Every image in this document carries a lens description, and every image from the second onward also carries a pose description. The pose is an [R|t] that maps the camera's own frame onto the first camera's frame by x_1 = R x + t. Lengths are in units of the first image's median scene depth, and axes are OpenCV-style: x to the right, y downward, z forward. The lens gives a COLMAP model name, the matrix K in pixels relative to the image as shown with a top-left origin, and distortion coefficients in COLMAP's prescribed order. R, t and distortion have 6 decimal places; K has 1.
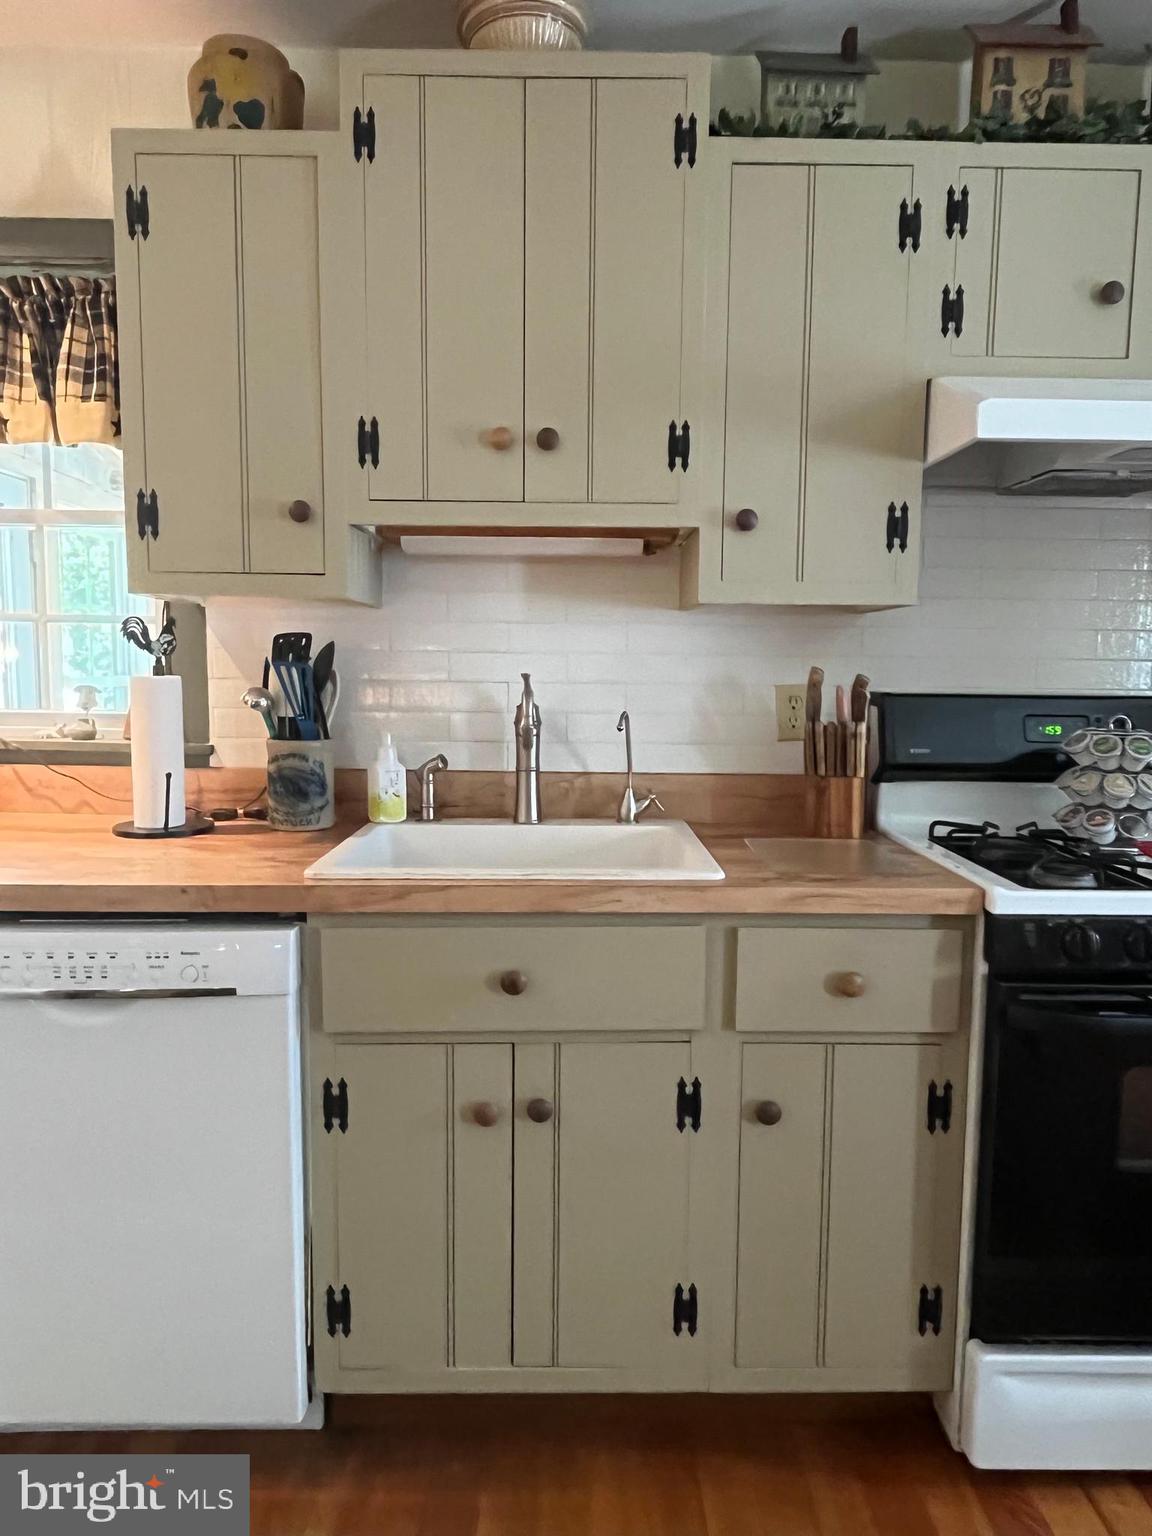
lens RADIAL K [[1001.7, 0, 576.5], [0, 1001.7, 775.8], [0, 0, 1]] dist [-0.003501, -0.003725]
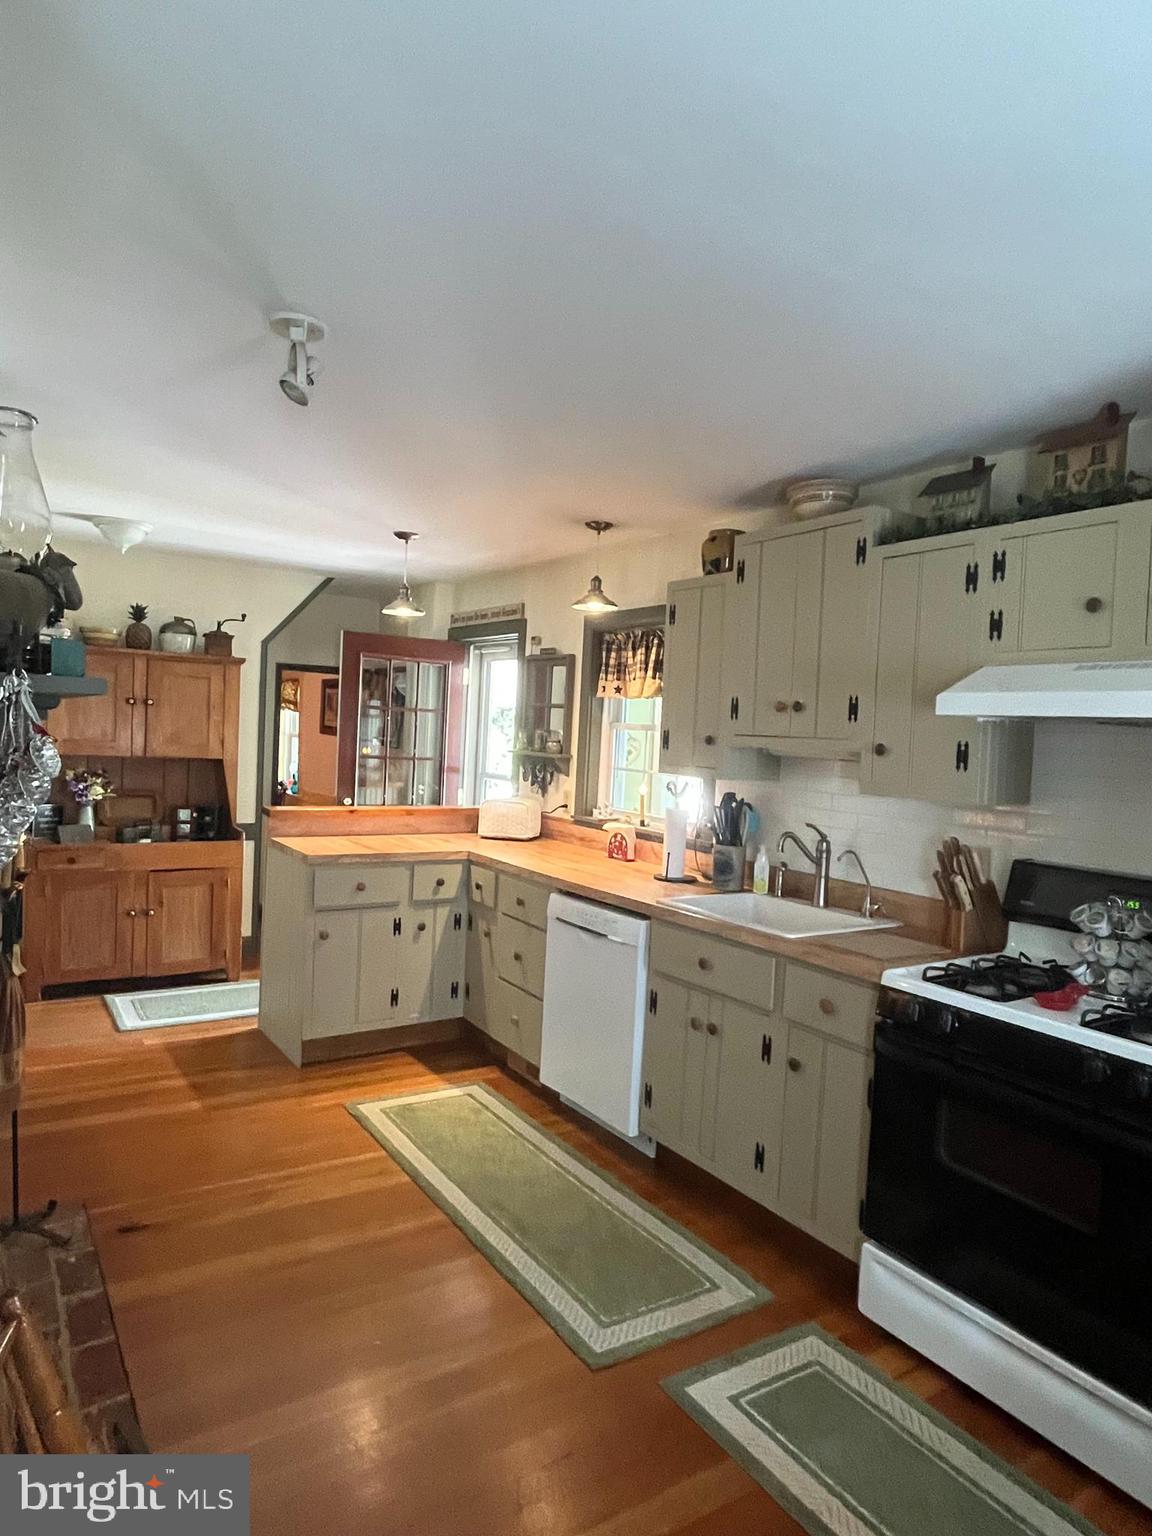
lens RADIAL K [[957.1, 0, 575.4], [0, 957.1, 766.2], [0, 0, 1]] dist [-0.000563, -0.001045]
pose [[0.543670, 0.046349, -0.838019, 1.311546], [-0.130851, 0.990946, -0.030084, -0.105997], [0.829036, 0.126011, 0.544812, -0.369771]]
